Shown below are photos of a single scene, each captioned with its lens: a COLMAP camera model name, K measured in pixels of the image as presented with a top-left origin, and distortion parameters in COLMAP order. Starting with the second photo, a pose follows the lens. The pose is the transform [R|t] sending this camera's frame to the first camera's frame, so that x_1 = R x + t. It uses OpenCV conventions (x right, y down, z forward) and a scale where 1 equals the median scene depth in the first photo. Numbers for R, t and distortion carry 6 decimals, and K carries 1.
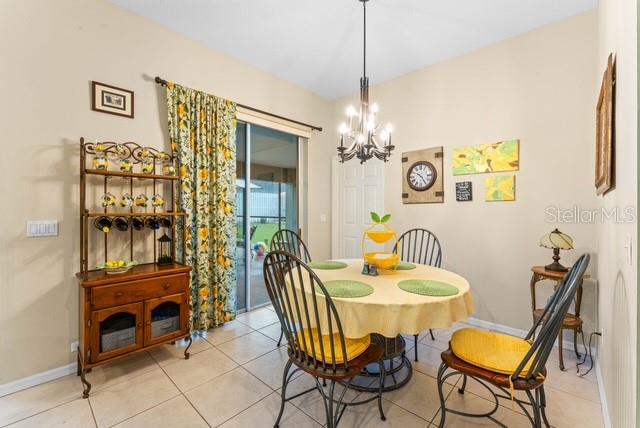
lens RADIAL K [[276.6, 0, 314.7], [0, 276.6, 209.3], [0, 0, 1]] dist [0.004141, 0.000034]
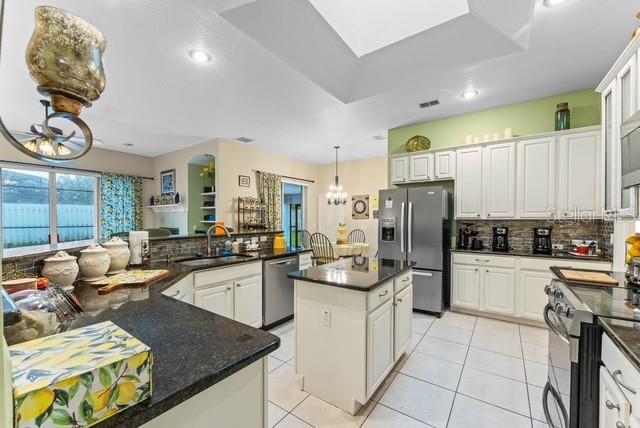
lens RADIAL K [[262.0, 0, 322.2], [0, 262.0, 218.9], [0, 0, 1]] dist [-0.001512, 0.000380]
pose [[0.988234, -0.000739, 0.152945, -0.337959], [0.001603, 0.999983, -0.005526, -0.013669], [-0.152938, 0.005706, 0.988219, -1.457784]]
